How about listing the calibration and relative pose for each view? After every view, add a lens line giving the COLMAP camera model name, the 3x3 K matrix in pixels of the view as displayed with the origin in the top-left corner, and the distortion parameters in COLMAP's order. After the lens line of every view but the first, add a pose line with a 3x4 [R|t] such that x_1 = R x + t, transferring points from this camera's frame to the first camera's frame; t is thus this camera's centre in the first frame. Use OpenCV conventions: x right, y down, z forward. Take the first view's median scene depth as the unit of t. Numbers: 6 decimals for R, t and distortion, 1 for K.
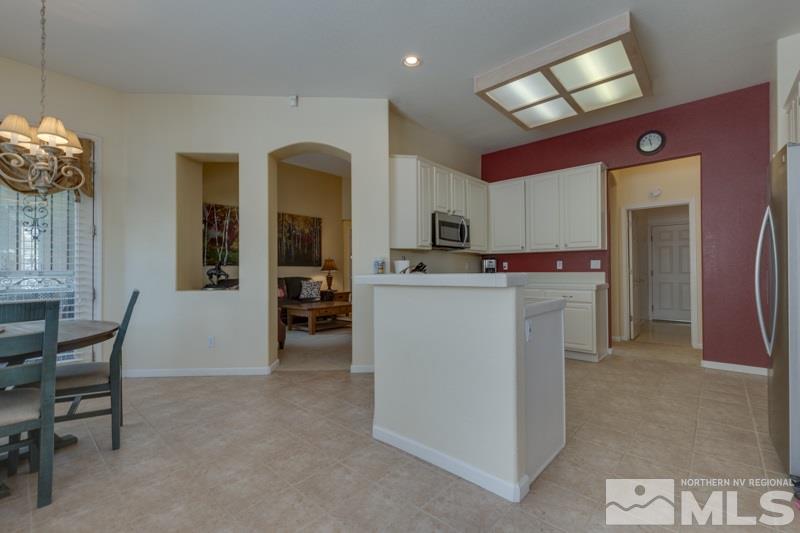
lens RADIAL K [[348.9, 0, 398.4], [0, 348.9, 269.6], [0, 0, 1]] dist [0.000590, -0.000057]
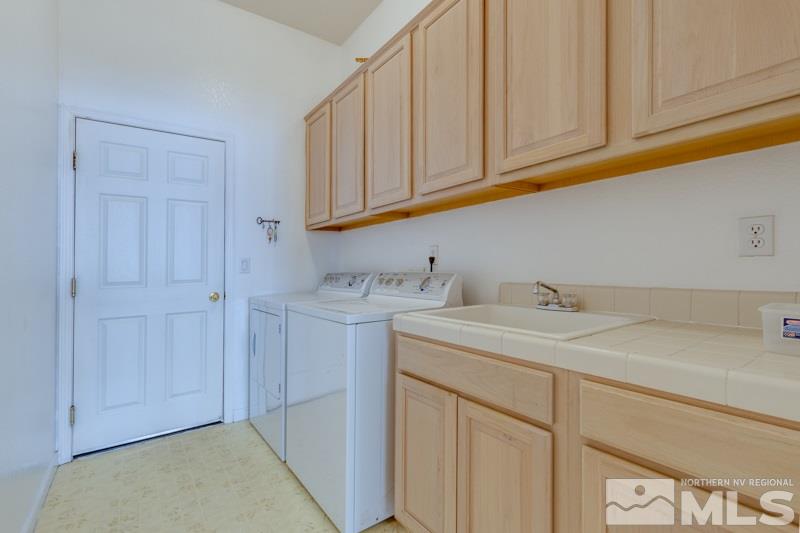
lens RADIAL K [[369.8, 0, 400.2], [0, 369.8, 266.6], [0, 0, 1]] dist [0.001027, 0.000094]
pose [[0.202374, 0.014856, 0.979196, 0.497884], [-0.005142, 0.999887, -0.014107, -0.002706], [-0.979295, -0.002180, 0.202427, 0.694606]]
